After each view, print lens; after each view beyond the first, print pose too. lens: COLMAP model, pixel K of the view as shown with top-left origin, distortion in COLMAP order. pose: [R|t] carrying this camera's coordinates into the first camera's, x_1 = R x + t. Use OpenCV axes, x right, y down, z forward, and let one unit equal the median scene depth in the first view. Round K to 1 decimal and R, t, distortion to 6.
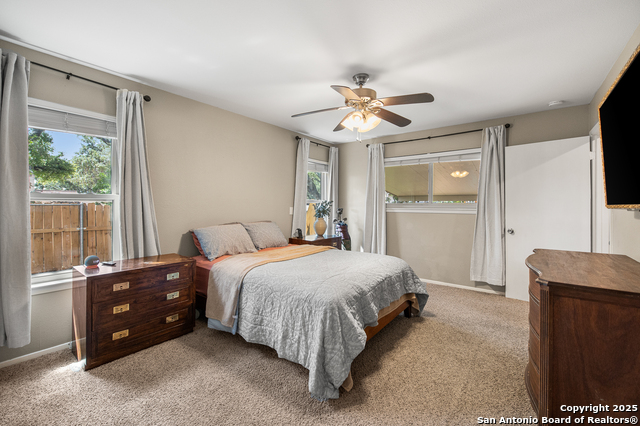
lens RADIAL K [[268.4, 0, 316.1], [0, 268.4, 208.7], [0, 0, 1]] dist [-0.008774, -0.000463]
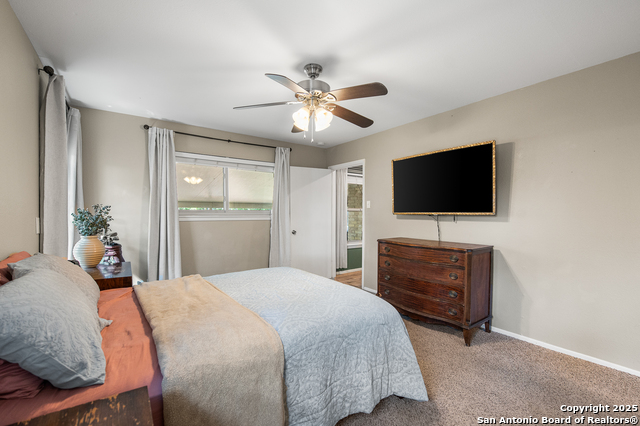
lens RADIAL K [[268.4, 0, 324.7], [0, 268.4, 223.3], [0, 0, 1]] dist [-0.008774, -0.000463]
pose [[0.281651, -0.042393, 0.958580, -0.700206], [0.014293, 0.999098, 0.039986, -0.013788], [-0.959411, 0.002439, 0.282003, 0.721541]]
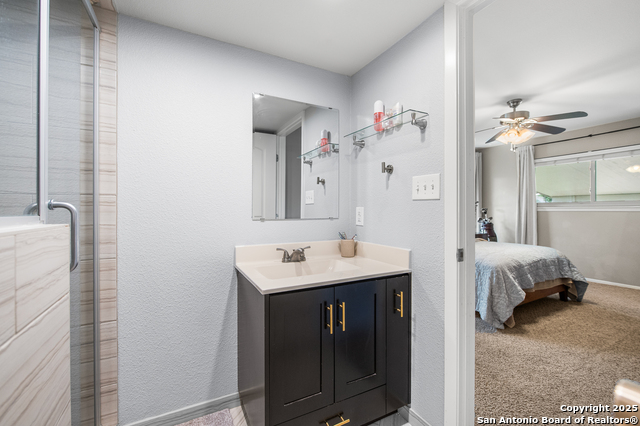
lens RADIAL K [[268.4, 0, 318.5], [0, 268.4, 211.1], [0, 0, 1]] dist [-0.008774, -0.000463]
pose [[0.913089, -0.005296, -0.407725, -0.168693], [0.001246, 0.999947, -0.010200, 0.039998], [0.407758, 0.008805, 0.913048, -0.531871]]
